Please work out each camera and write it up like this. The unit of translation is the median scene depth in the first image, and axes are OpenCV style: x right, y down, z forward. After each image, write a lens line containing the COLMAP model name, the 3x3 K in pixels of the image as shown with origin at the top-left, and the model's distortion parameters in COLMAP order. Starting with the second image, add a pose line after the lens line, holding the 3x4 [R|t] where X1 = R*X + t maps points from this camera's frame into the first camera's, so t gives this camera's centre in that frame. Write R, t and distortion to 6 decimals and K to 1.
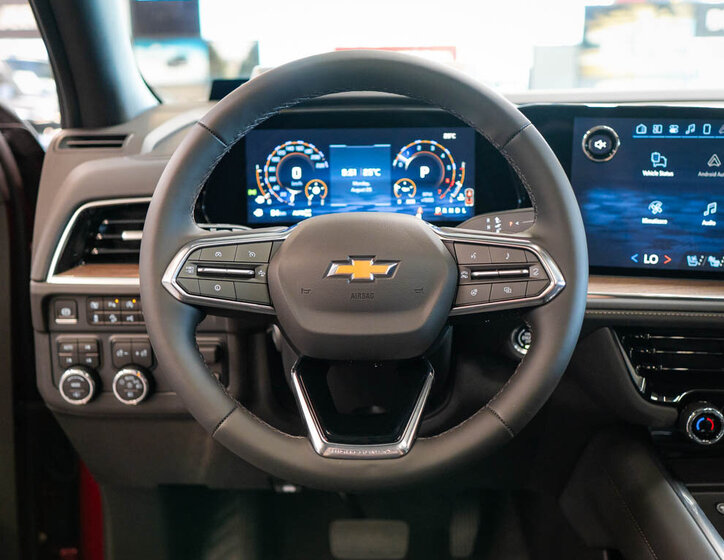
lens RADIAL K [[743.6, 0, 365.8], [0, 743.6, 275.0], [0, 0, 1]] dist [-0.008047, 0.000000]
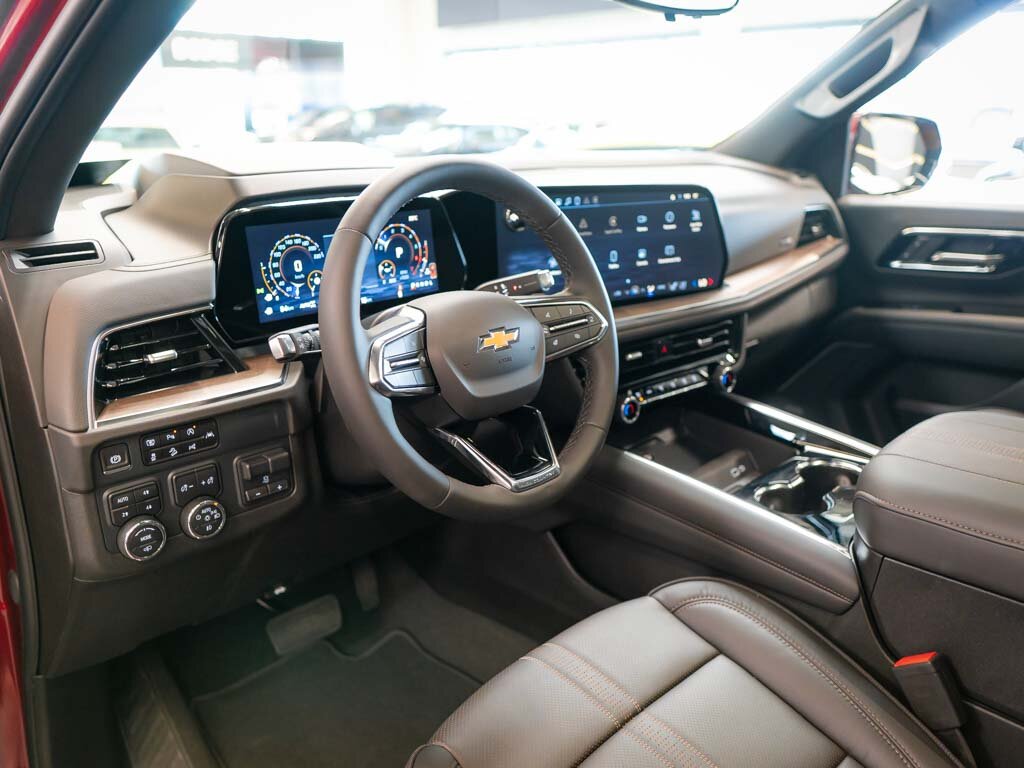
lens RADIAL K [[833.5, 0, 504.4], [0, 833.5, 380.5], [0, 0, 1]] dist [-0.003854, 0.006502]
pose [[0.695358, -0.203679, 0.689197, -0.729977], [0.162698, 0.978715, 0.125088, -0.084849], [-0.700005, 0.025150, 0.713695, 0.011581]]
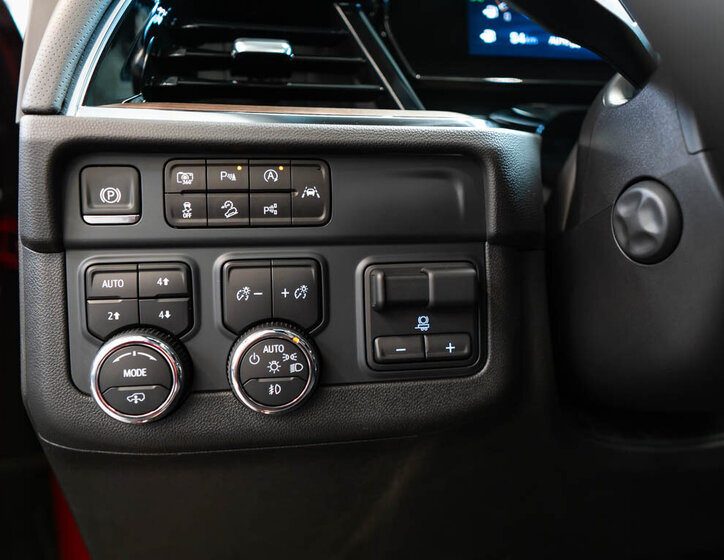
lens RADIAL K [[613.4, 0, 376.4], [0, 613.4, 278.8], [0, 0, 1]] dist [-0.008905, 0.008870]
pose [[0.977832, -0.018653, 0.208560, -0.330483], [0.045861, 0.990920, -0.126393, 0.144903], [-0.204308, 0.133156, 0.969808, 0.645184]]
